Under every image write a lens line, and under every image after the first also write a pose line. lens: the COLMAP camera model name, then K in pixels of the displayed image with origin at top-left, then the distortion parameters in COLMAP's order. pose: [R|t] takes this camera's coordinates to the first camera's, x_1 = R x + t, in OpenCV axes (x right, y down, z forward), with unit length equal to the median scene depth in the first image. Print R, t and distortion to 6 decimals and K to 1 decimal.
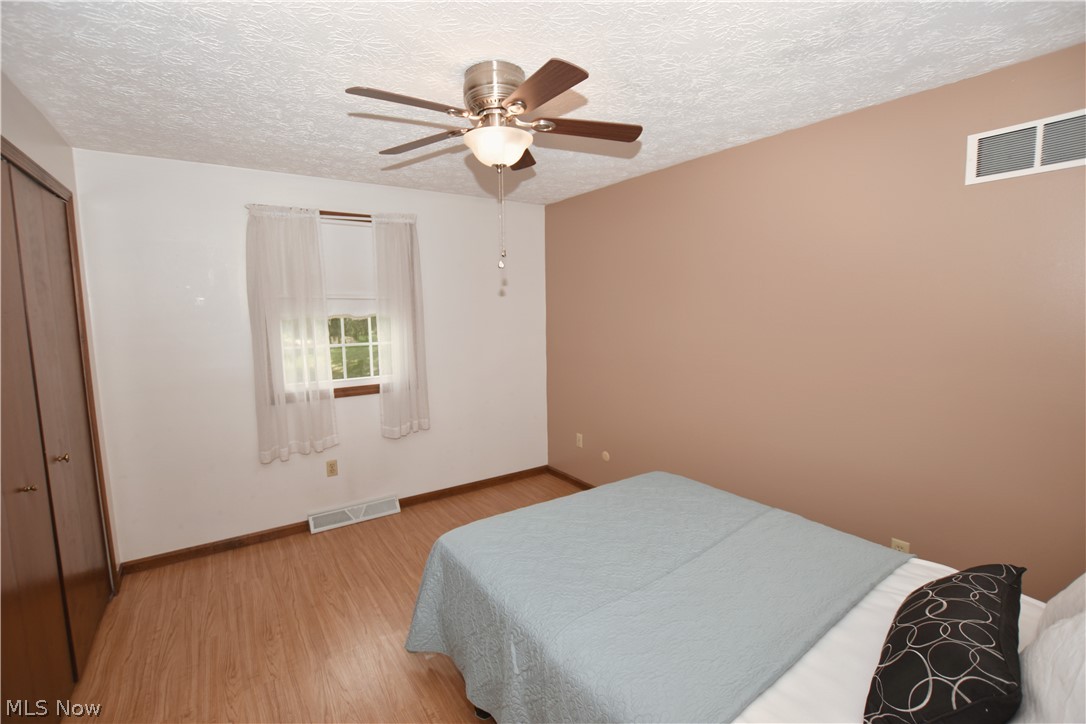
lens RADIAL K [[486.2, 0, 543.0], [0, 486.2, 362.0], [0, 0, 1]] dist [0.000756, 0.000068]
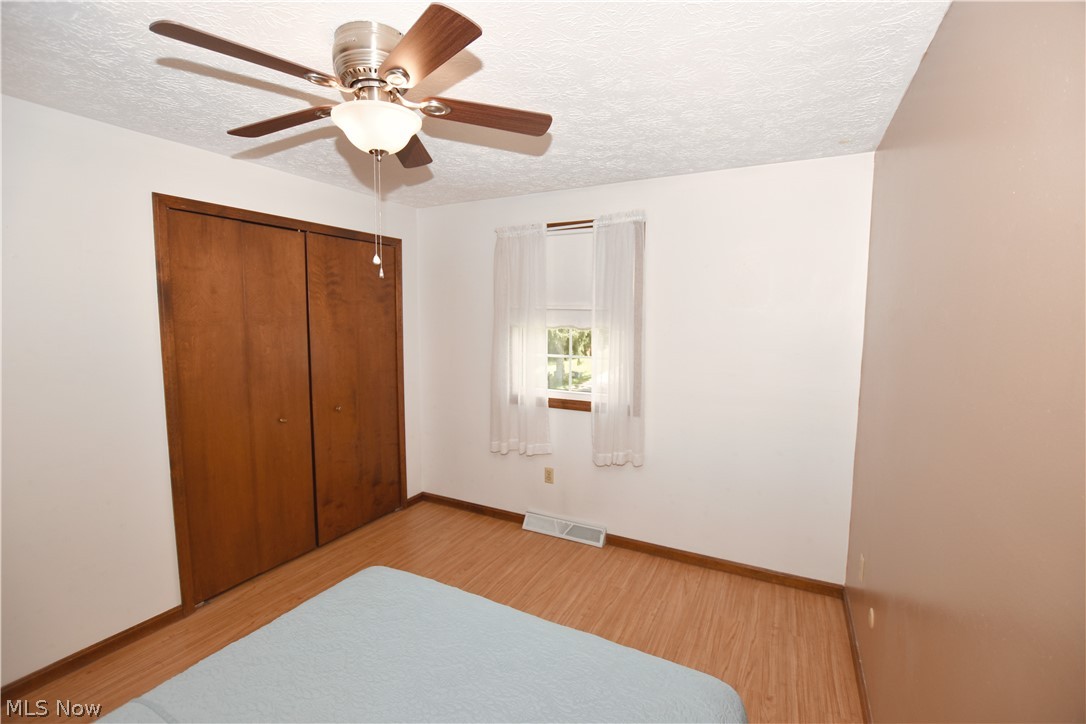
lens RADIAL K [[481.4, 0, 543.0], [0, 481.4, 362.0], [0, 0, 1]] dist [-0.025757, 0.000408]
pose [[0.481227, 0.105267, -0.870252, 0.428719], [-0.116175, 0.991665, 0.055711, -0.074360], [0.868863, 0.074291, 0.489446, 0.496359]]
